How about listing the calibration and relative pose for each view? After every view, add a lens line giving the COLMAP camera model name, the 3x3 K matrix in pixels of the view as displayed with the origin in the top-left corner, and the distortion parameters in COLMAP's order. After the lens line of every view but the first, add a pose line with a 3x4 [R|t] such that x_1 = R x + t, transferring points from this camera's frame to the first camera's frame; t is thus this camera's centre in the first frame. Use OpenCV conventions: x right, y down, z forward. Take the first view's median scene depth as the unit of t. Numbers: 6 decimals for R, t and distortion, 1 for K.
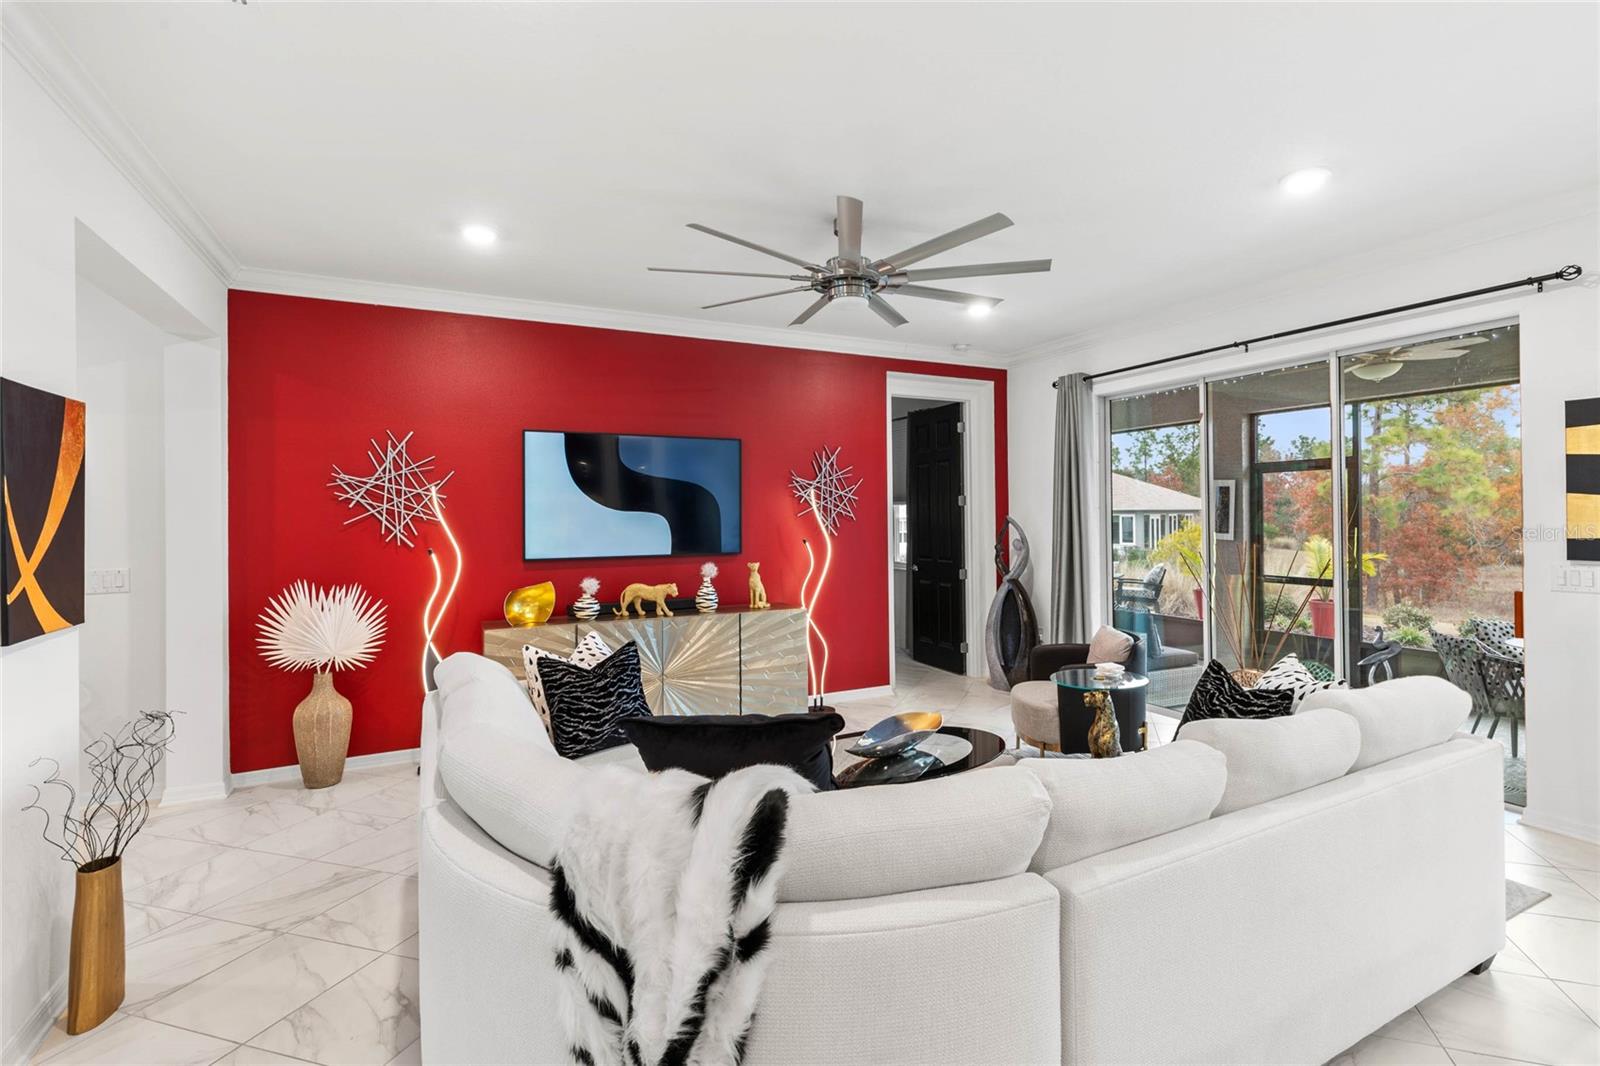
lens RADIAL K [[748.8, 0, 840.1], [0, 748.8, 510.2], [0, 0, 1]] dist [0.004821, 0.000715]
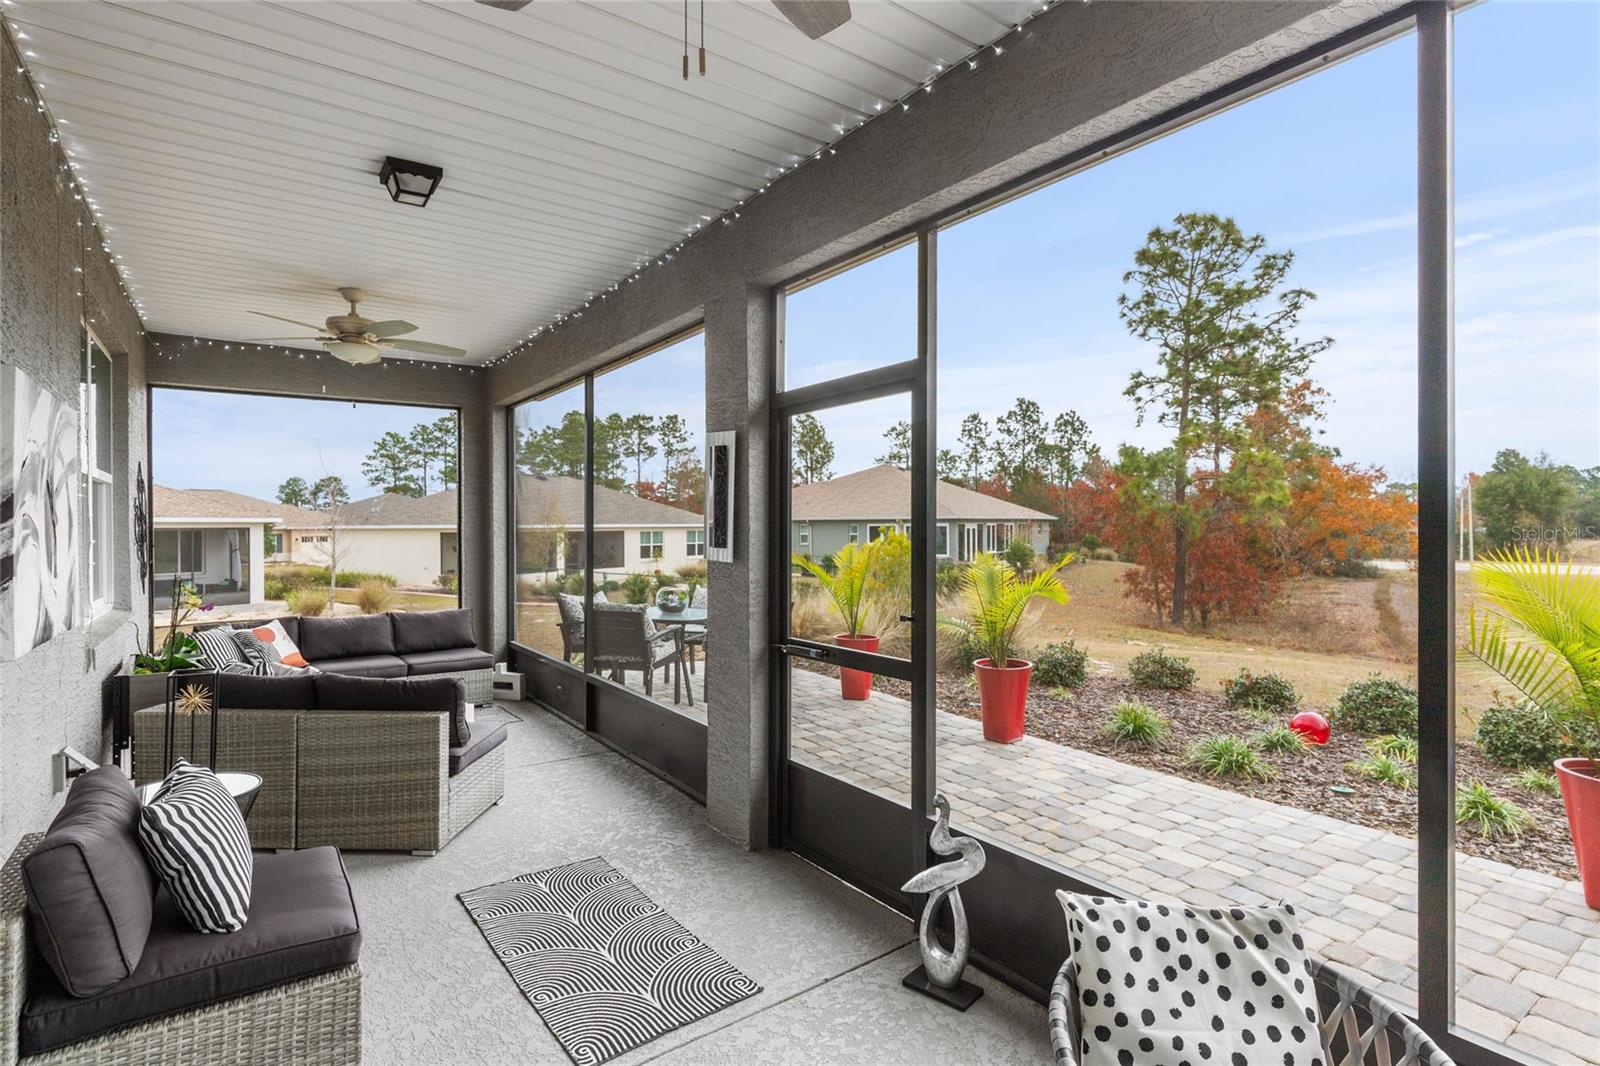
lens RADIAL K [[778.3, 0, 800.0], [0, 778.3, 533.0], [0, 0, 1]] dist [-0.002531, -0.000520]
pose [[0.990112, 0.000847, 0.140273, 0.647790], [-0.003162, 0.999862, 0.016281, 0.018112], [-0.140240, -0.016564, 0.989979, 0.684932]]
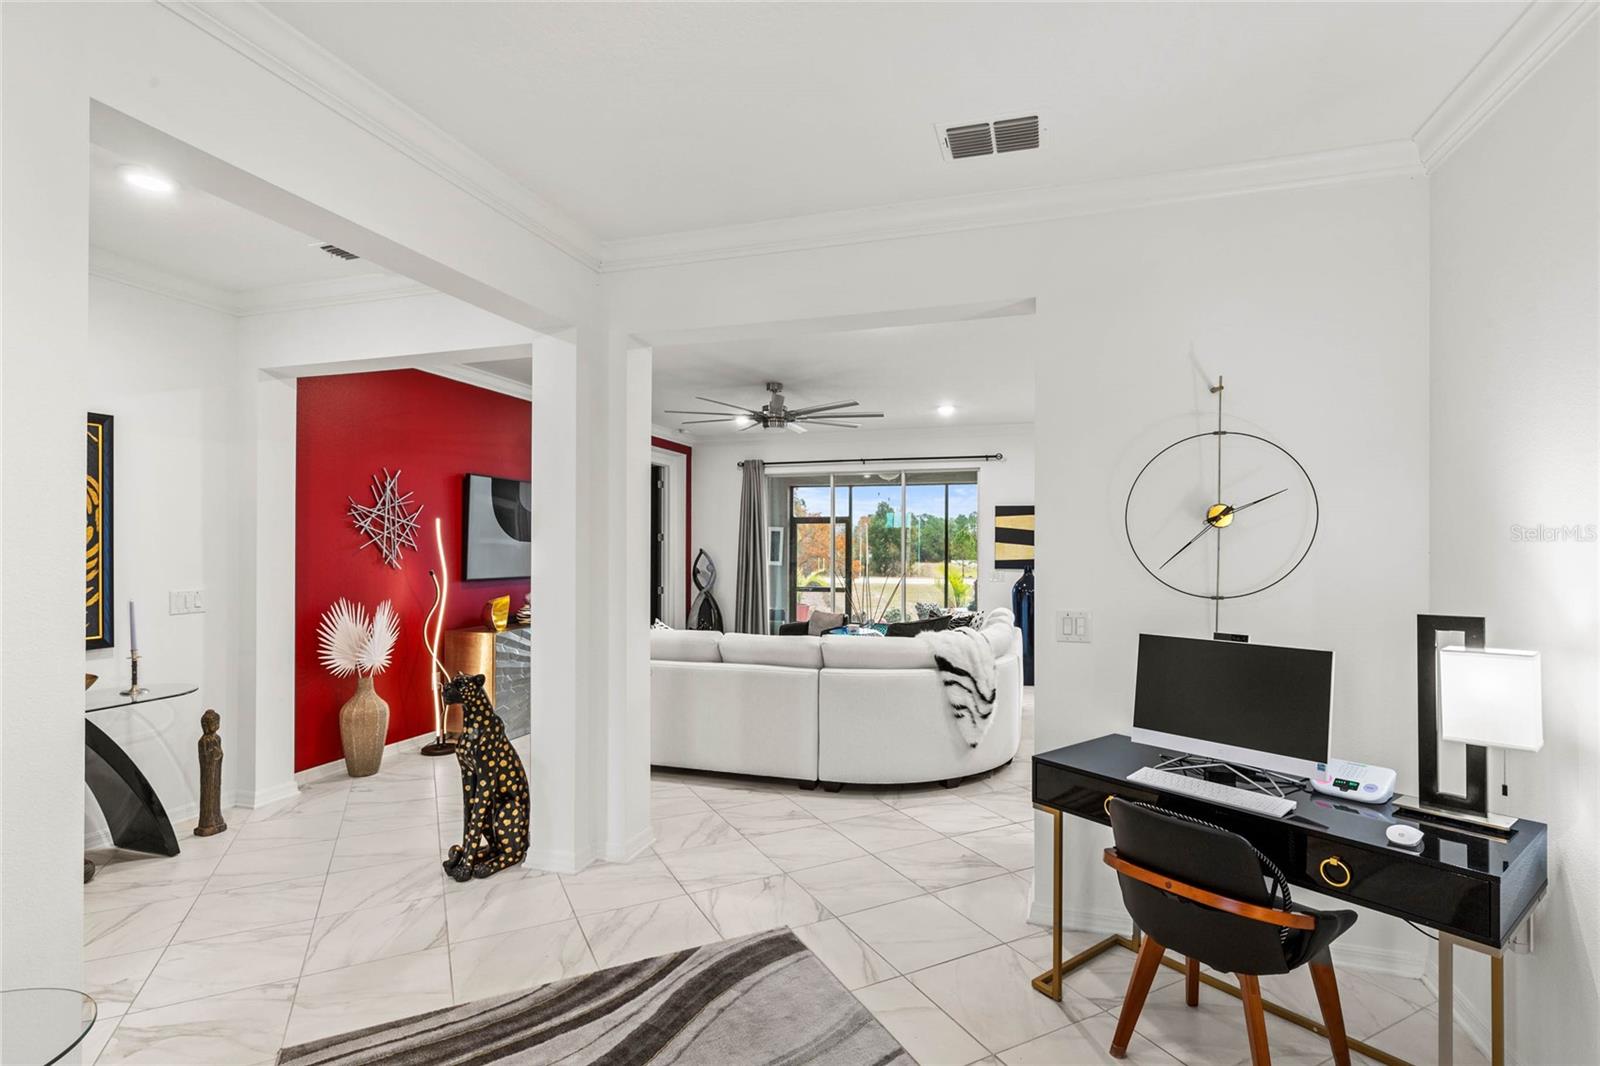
lens RADIAL K [[739.8, 0, 792.8], [0, 739.8, 541.5], [0, 0, 1]] dist [-0.001130, -0.000003]
pose [[0.730835, 0.018692, 0.682298, -0.669292], [-0.016534, 0.999816, -0.009680, 0.005268], [-0.682353, -0.004207, 0.731010, -0.193085]]
